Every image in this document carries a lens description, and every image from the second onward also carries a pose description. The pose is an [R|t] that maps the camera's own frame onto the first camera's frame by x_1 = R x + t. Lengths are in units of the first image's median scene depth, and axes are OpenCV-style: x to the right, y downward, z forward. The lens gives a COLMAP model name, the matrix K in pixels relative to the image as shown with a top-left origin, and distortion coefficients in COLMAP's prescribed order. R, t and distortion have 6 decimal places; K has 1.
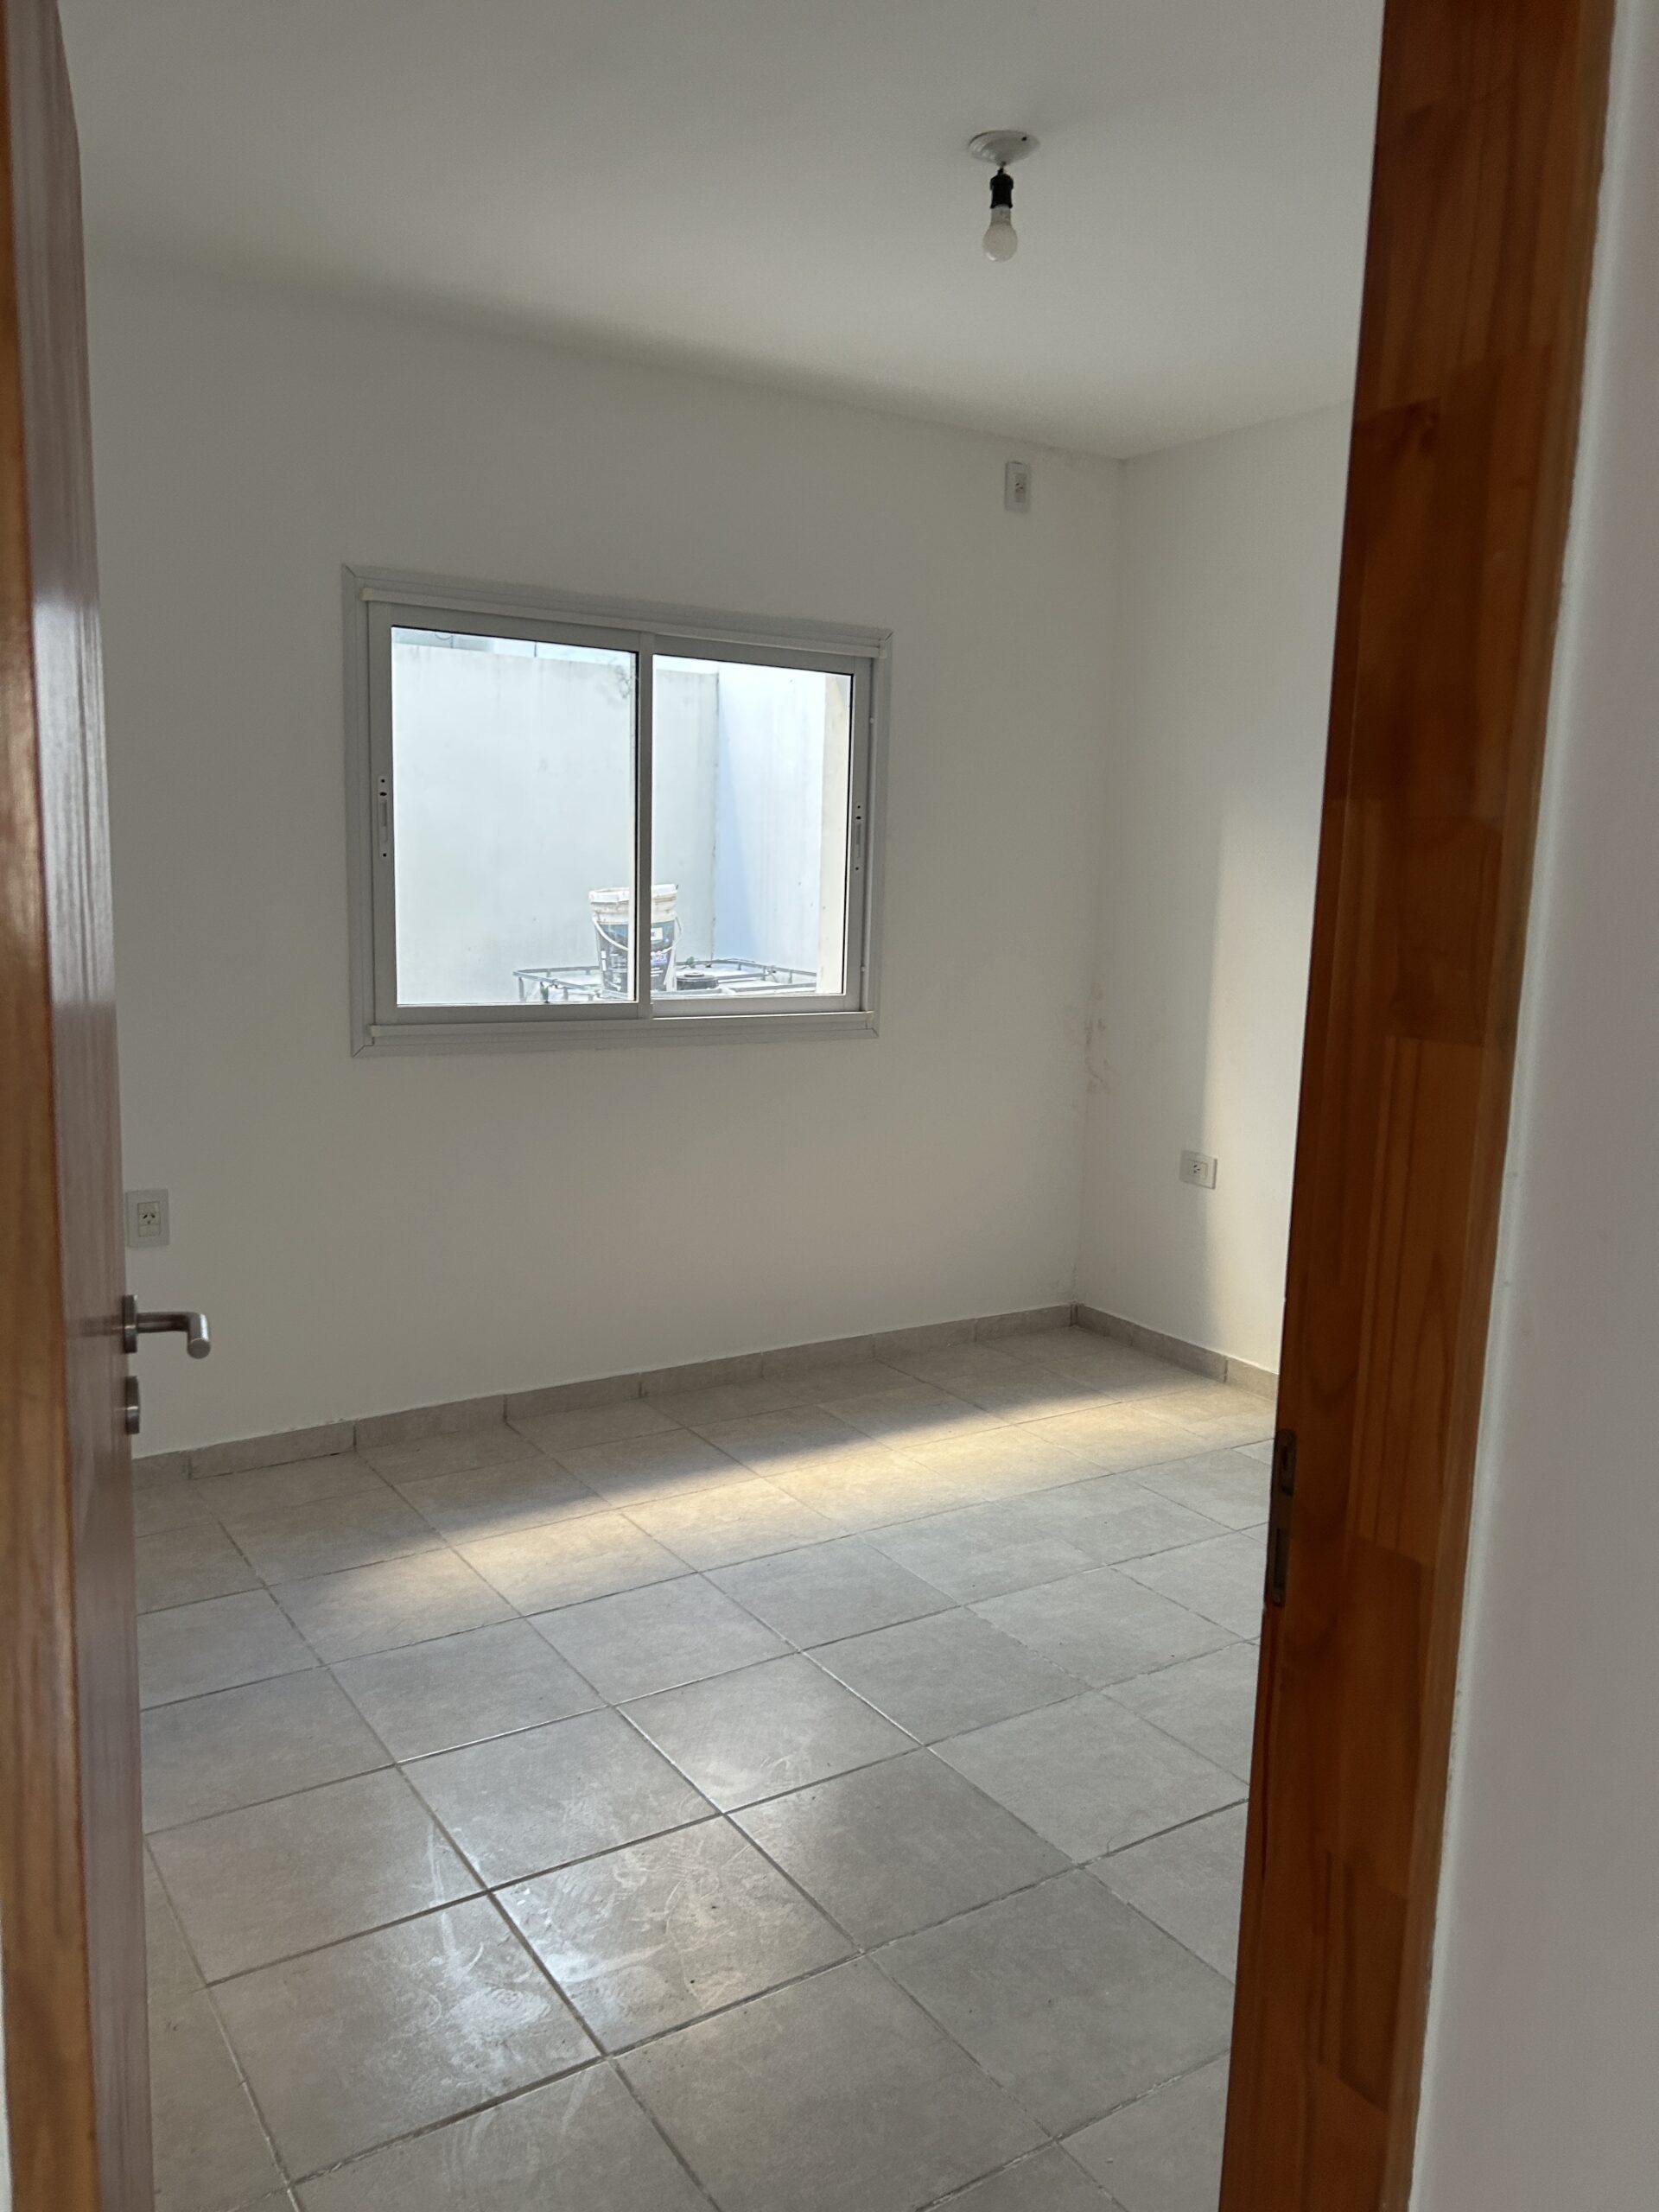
lens RADIAL K [[1647.1, 0, 801.5], [0, 1647.1, 1107.1], [0, 0, 1]] dist [0.083099, -0.168347]
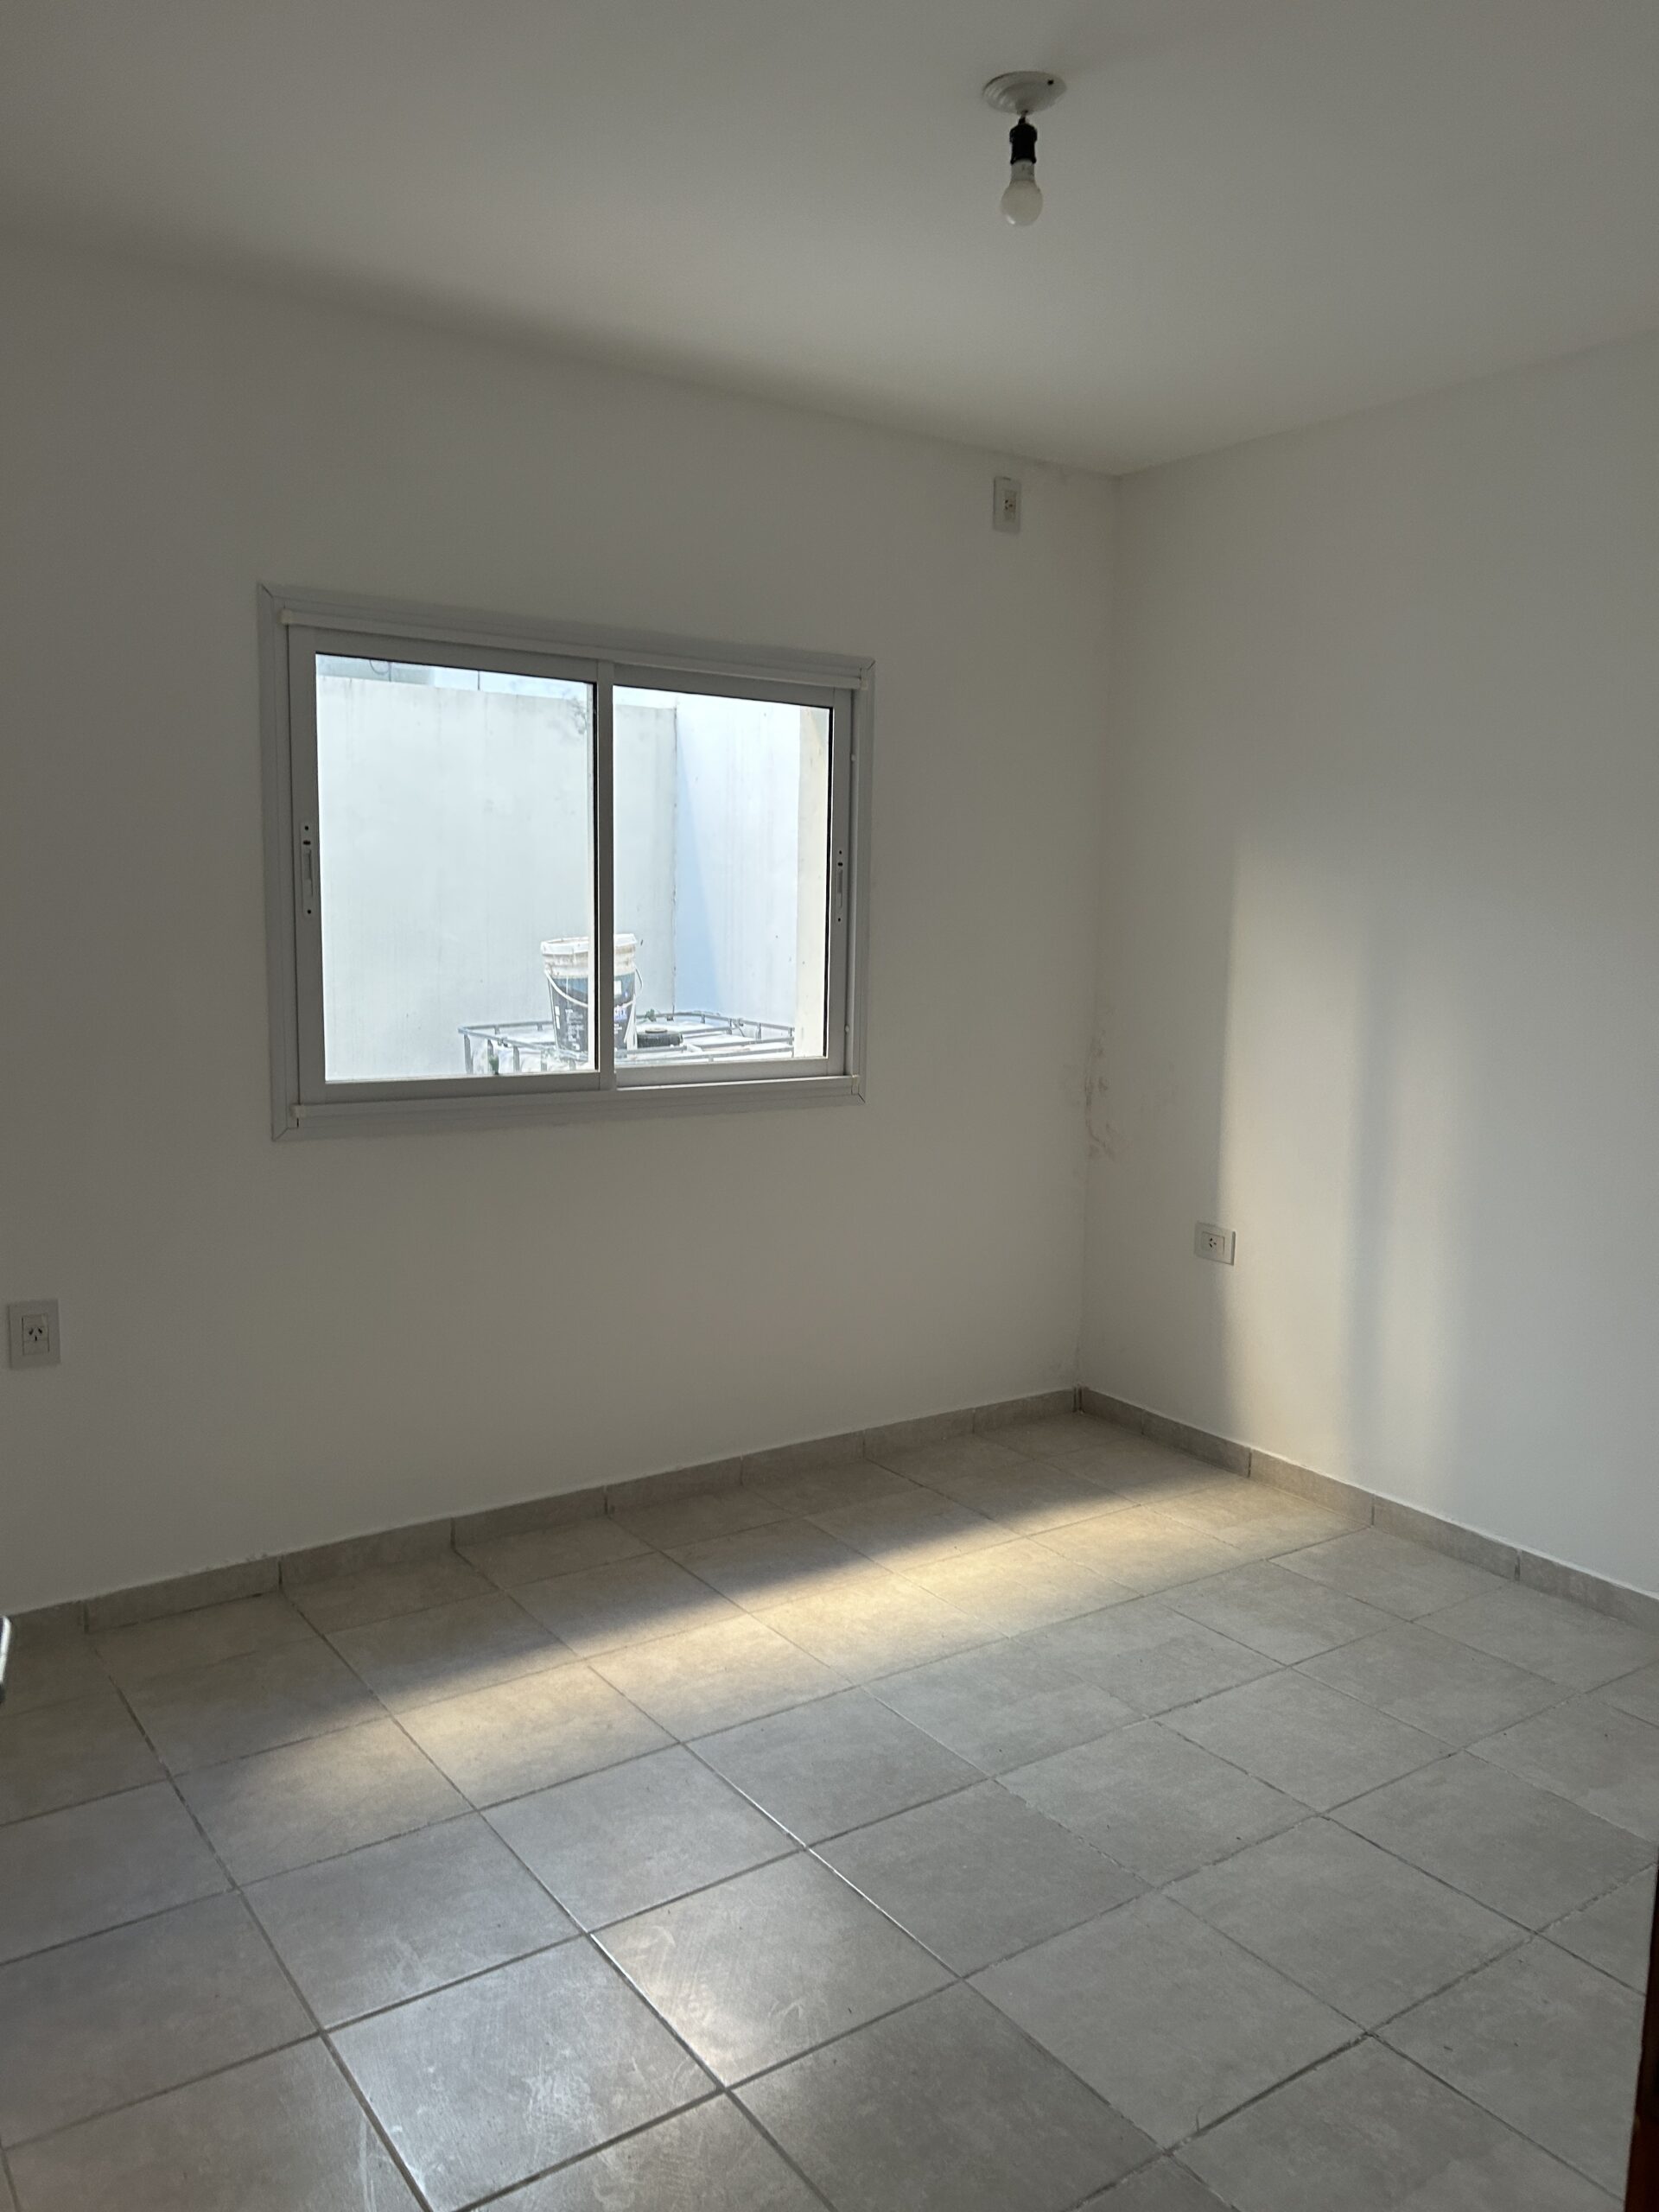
lens RADIAL K [[1661.2, 0, 829.5], [0, 1661.2, 1106.0], [0, 0, 1]] dist [0.036252, -0.041231]
pose [[0.998865, -0.013076, 0.045805, -0.018825], [0.014119, 0.999647, -0.022501, -0.026689], [-0.045495, 0.023122, 0.998697, 0.112530]]
